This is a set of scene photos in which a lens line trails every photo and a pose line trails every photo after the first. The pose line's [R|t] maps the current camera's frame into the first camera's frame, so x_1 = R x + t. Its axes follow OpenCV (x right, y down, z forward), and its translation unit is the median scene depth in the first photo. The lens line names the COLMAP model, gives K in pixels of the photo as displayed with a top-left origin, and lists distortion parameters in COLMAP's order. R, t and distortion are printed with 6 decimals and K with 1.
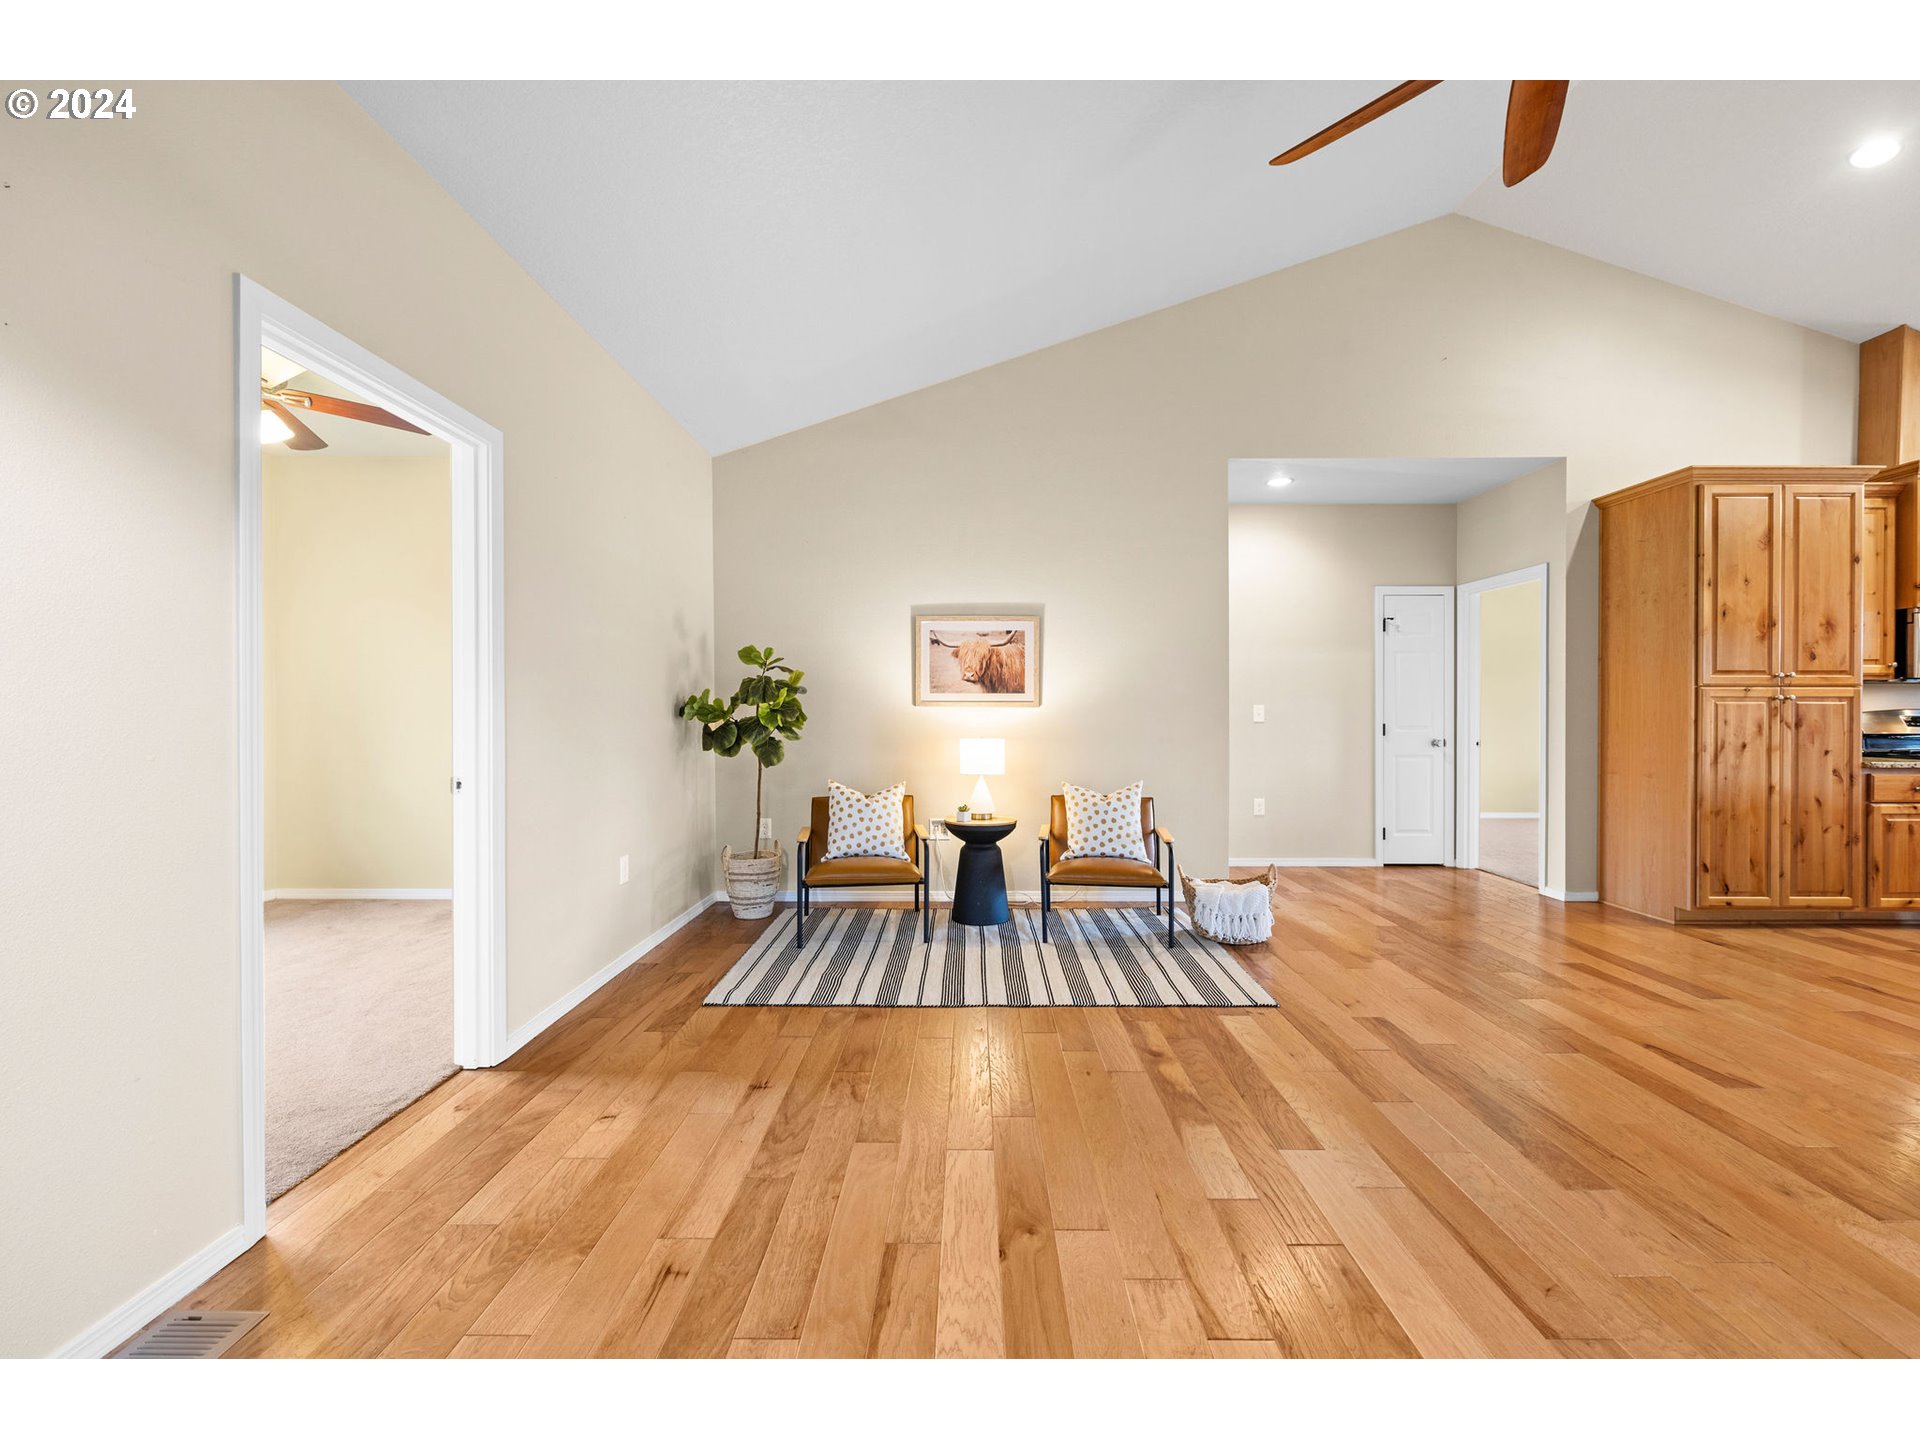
lens RADIAL K [[758.0, 0, 968.5], [0, 758.0, 712.4], [0, 0, 1]] dist [-0.001045, 0.001916]
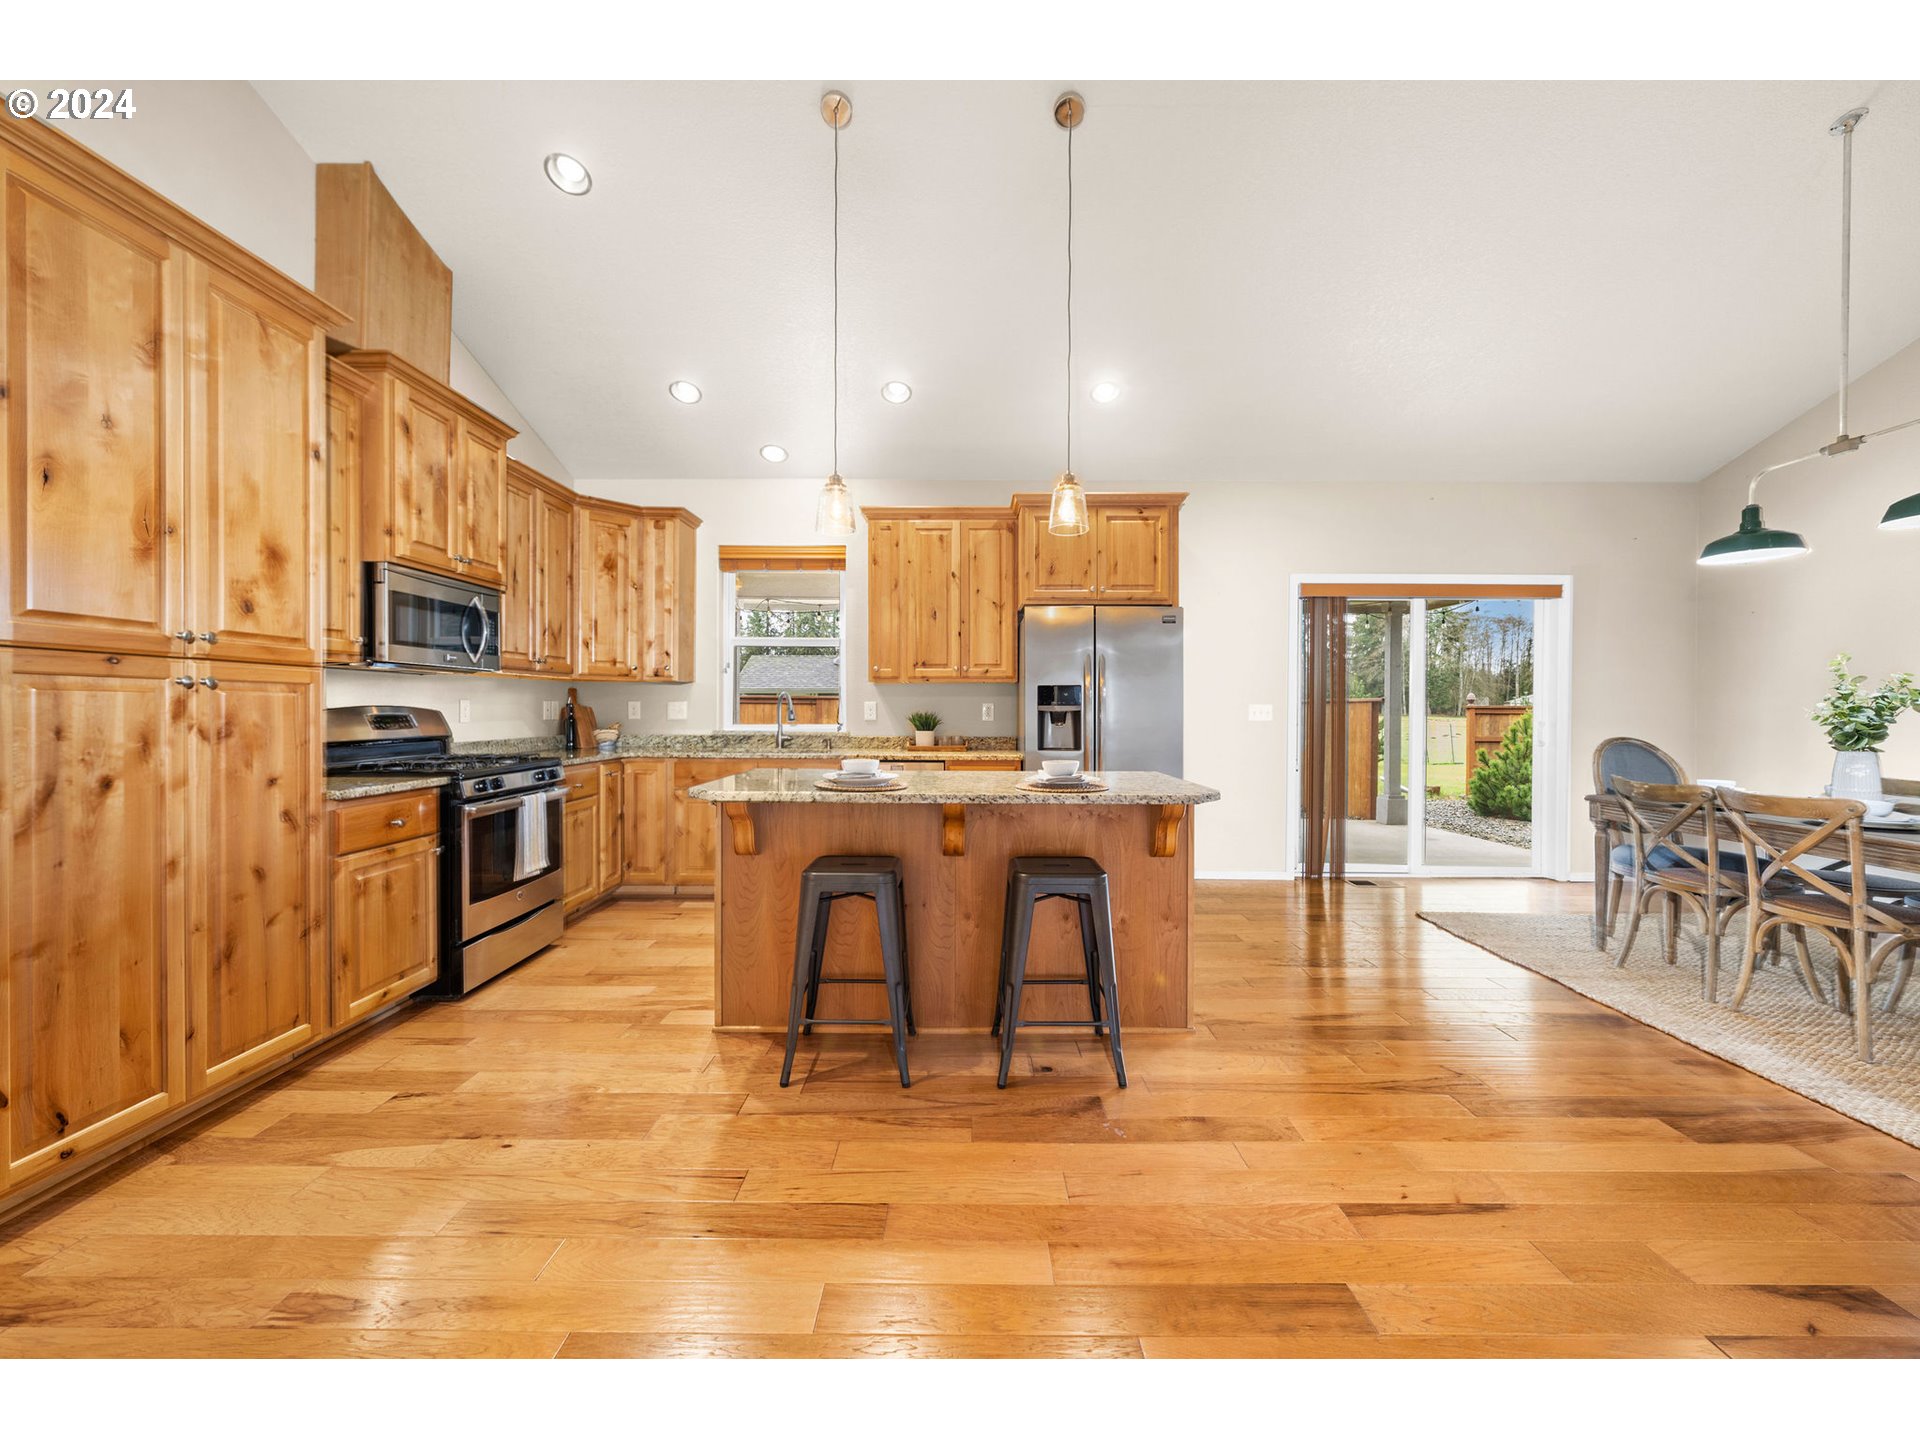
lens RADIAL K [[758.0, 0, 965.3], [0, 758.0, 713.8], [0, 0, 1]] dist [-0.001045, 0.001916]
pose [[-0.005321, -0.005467, 0.999971, 0.567380], [0.000376, 0.999985, 0.005469, -0.000366], [-0.999986, 0.000405, -0.005319, 0.490478]]
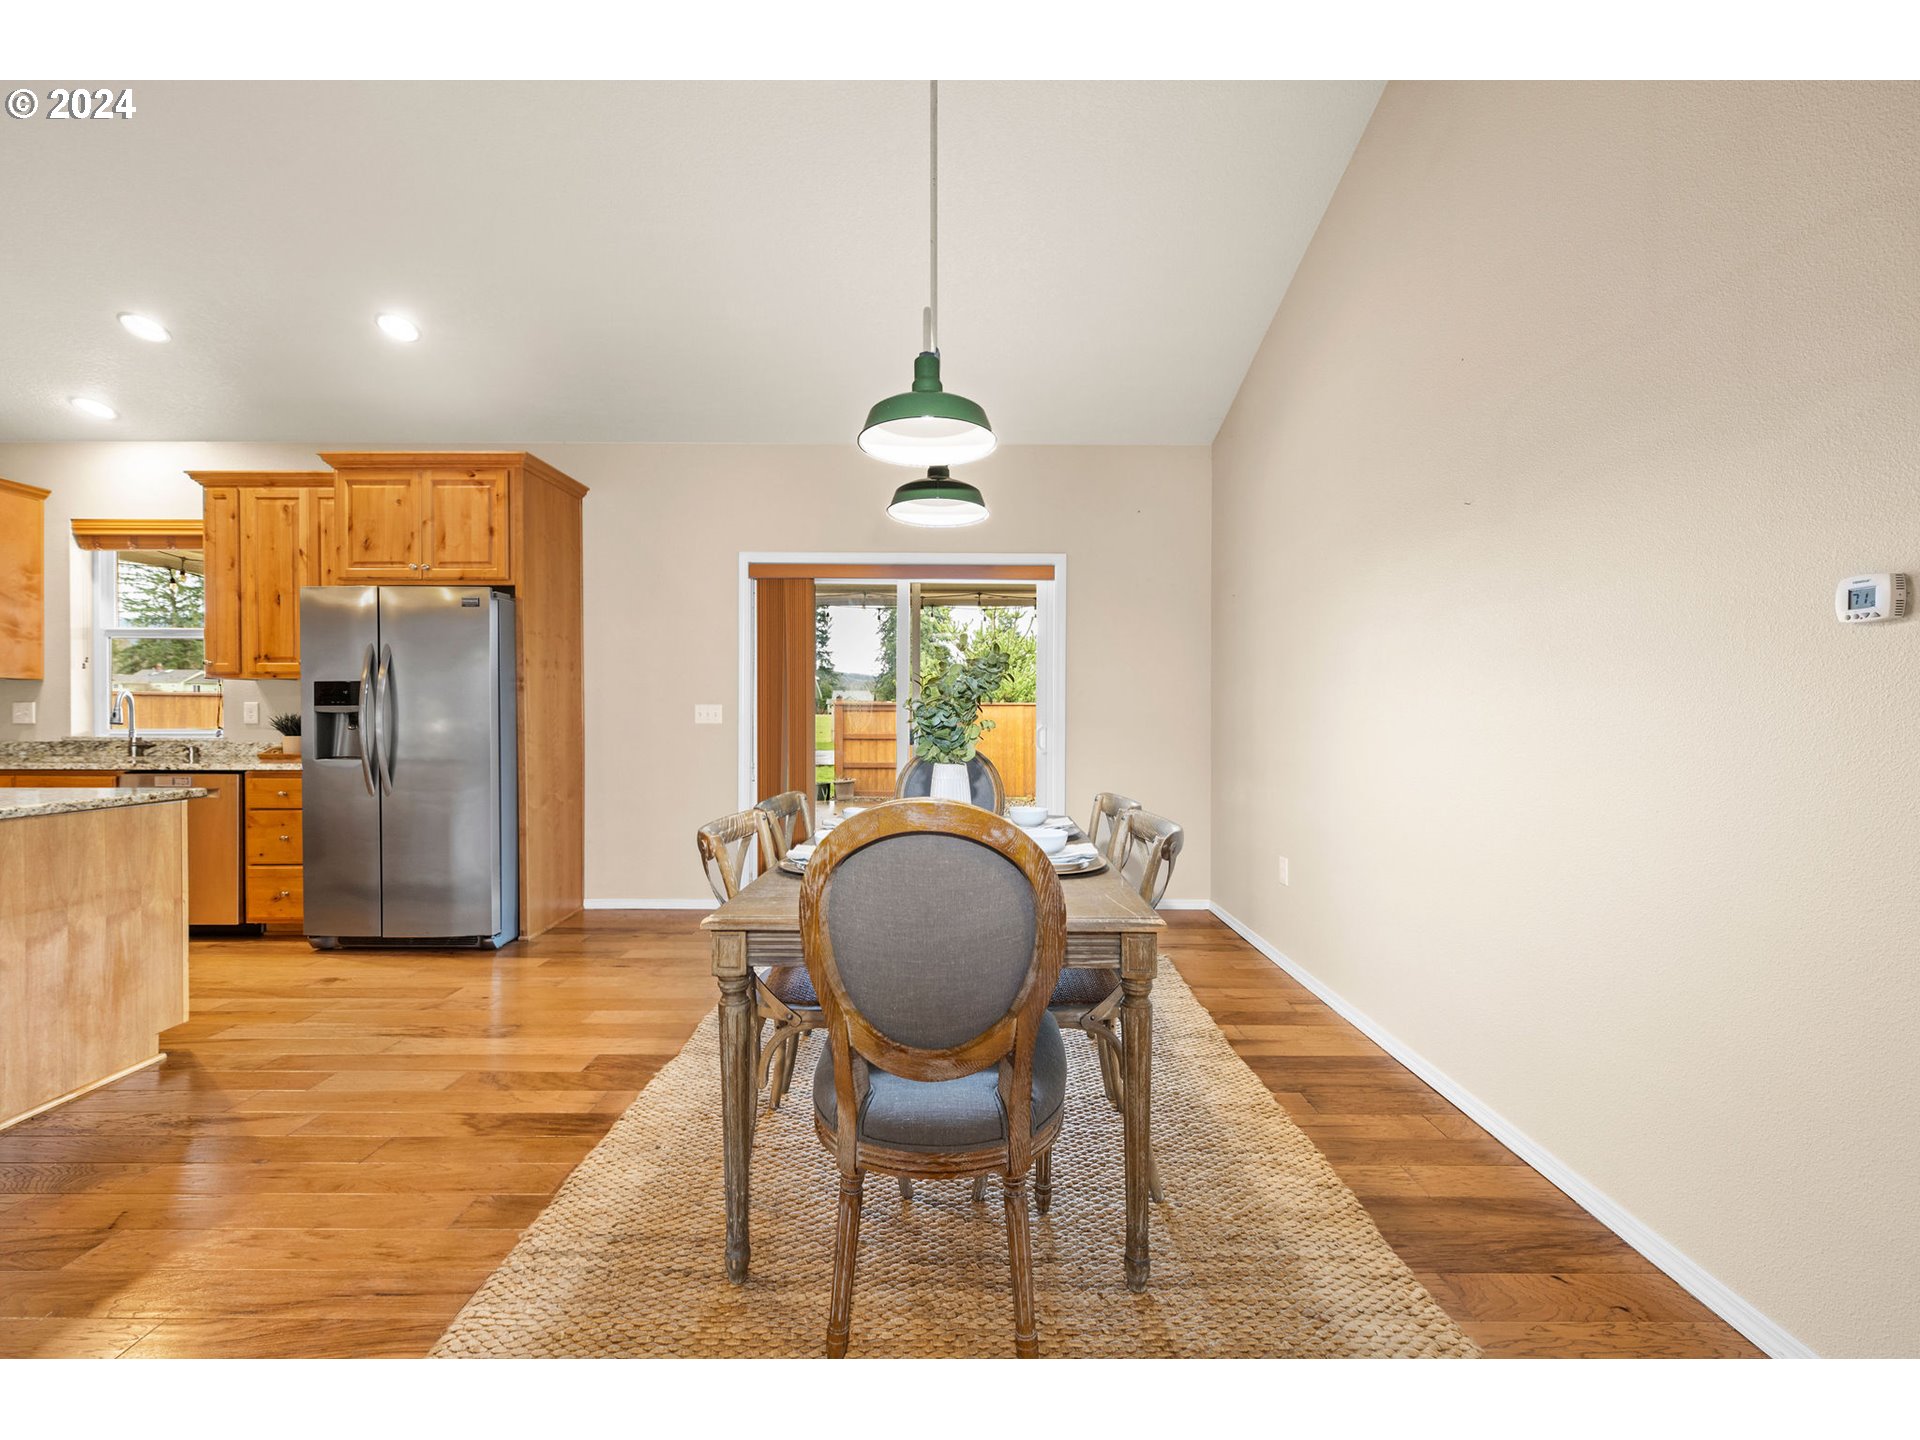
lens RADIAL K [[758.0, 0, 953.8], [0, 758.0, 717.3], [0, 0, 1]] dist [-0.001045, 0.001916]
pose [[-0.008871, -0.005915, 0.999943, 0.739894], [0.001417, 0.999981, 0.005928, 0.003333], [-0.999960, 0.001469, -0.008863, -0.362136]]
